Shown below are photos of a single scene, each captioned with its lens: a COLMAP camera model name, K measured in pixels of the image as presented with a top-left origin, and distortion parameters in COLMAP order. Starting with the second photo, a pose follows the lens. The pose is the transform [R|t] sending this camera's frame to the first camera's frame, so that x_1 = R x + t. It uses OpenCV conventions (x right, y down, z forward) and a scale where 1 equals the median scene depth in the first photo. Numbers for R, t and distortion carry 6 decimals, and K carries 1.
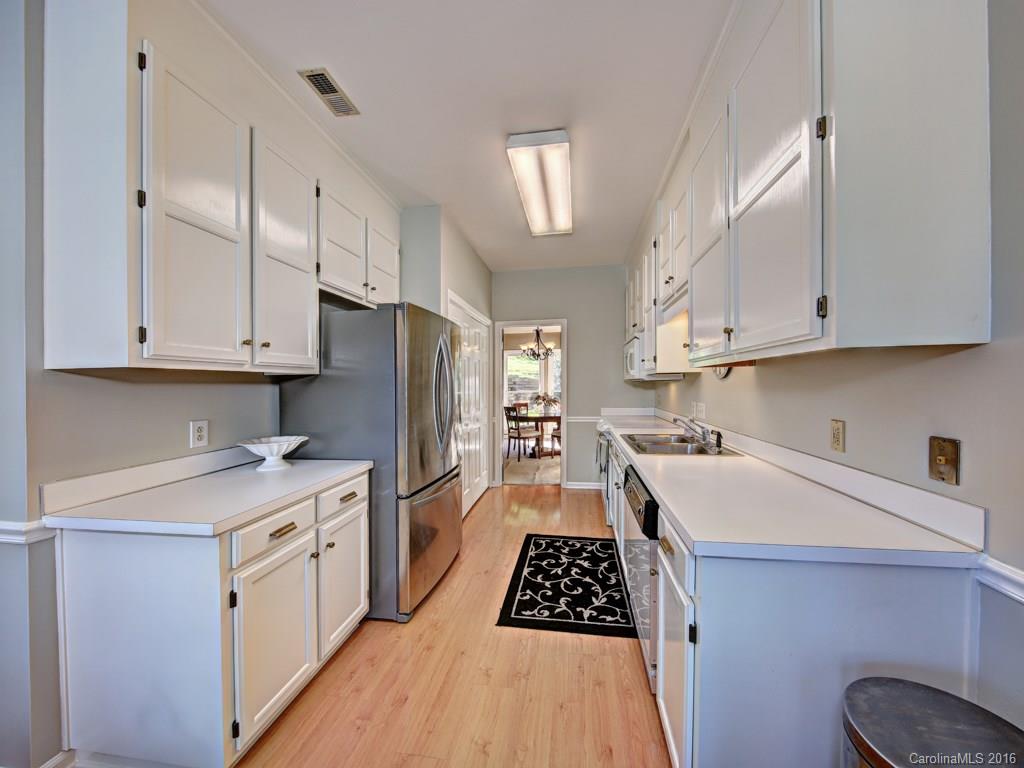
lens RADIAL K [[377.1, 0, 515.7], [0, 377.1, 382.2], [0, 0, 1]] dist [-0.000171, -0.000272]
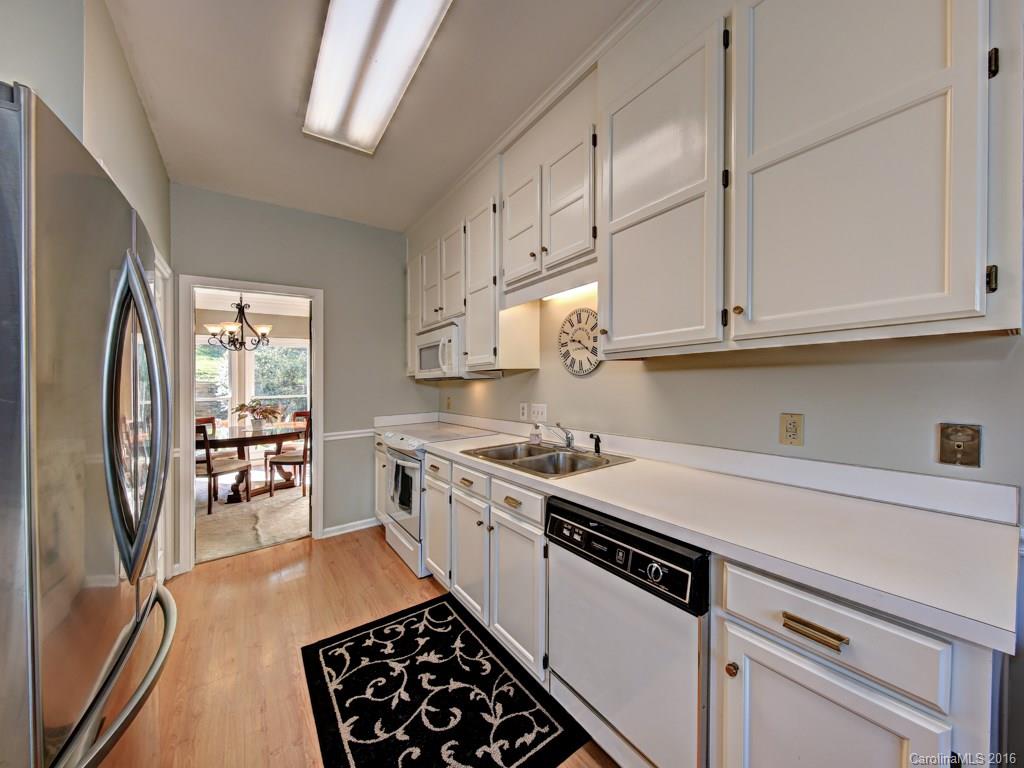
lens RADIAL K [[377.1, 0, 511.5], [0, 377.1, 383.8], [0, 0, 1]] dist [-0.000171, -0.000272]
pose [[0.691559, -0.009343, 0.722259, -0.177035], [0.011400, 0.999933, 0.002019, 0.004814], [-0.722230, 0.006838, 0.691620, 0.413164]]
